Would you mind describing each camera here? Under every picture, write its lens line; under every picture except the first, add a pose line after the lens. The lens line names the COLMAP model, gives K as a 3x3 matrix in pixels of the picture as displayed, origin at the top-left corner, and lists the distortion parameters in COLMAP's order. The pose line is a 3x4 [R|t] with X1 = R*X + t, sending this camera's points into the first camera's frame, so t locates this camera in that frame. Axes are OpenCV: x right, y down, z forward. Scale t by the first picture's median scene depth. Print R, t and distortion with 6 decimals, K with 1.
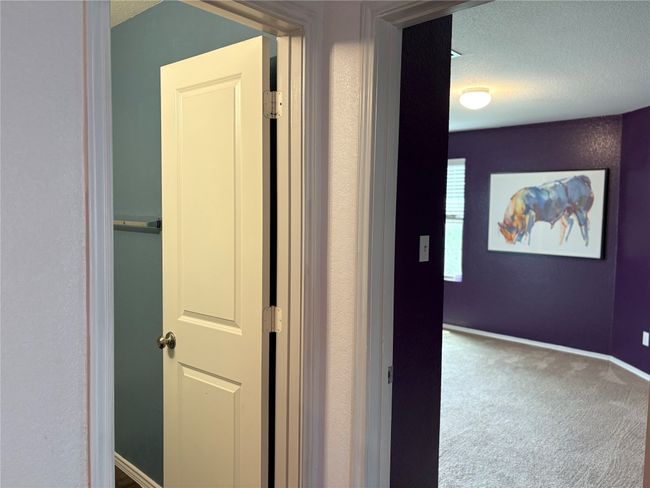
lens RADIAL K [[494.7, 0, 325.0], [0, 494.7, 244.0], [0, 0, 1]] dist [0.095311, -0.072679]
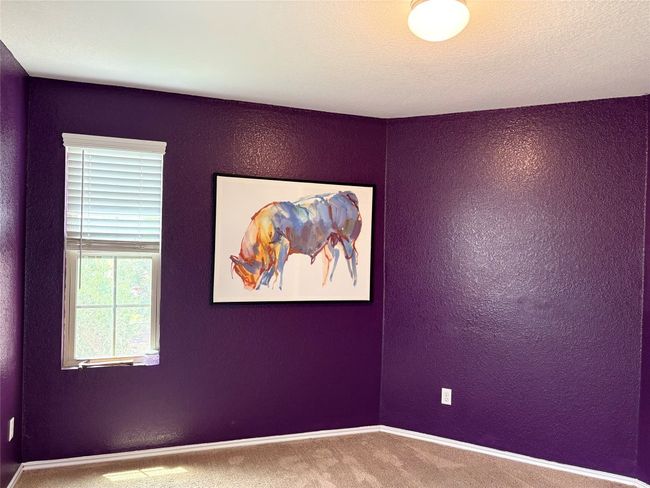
lens RADIAL K [[494.7, 0, 325.0], [0, 494.7, 244.0], [0, 0, 1]] dist [0.095311, -0.072679]
pose [[0.462436, -0.016860, 0.886493, -0.149668], [0.039321, 0.999225, -0.001508, -0.056726], [-0.885781, 0.035555, 0.462740, 0.671928]]
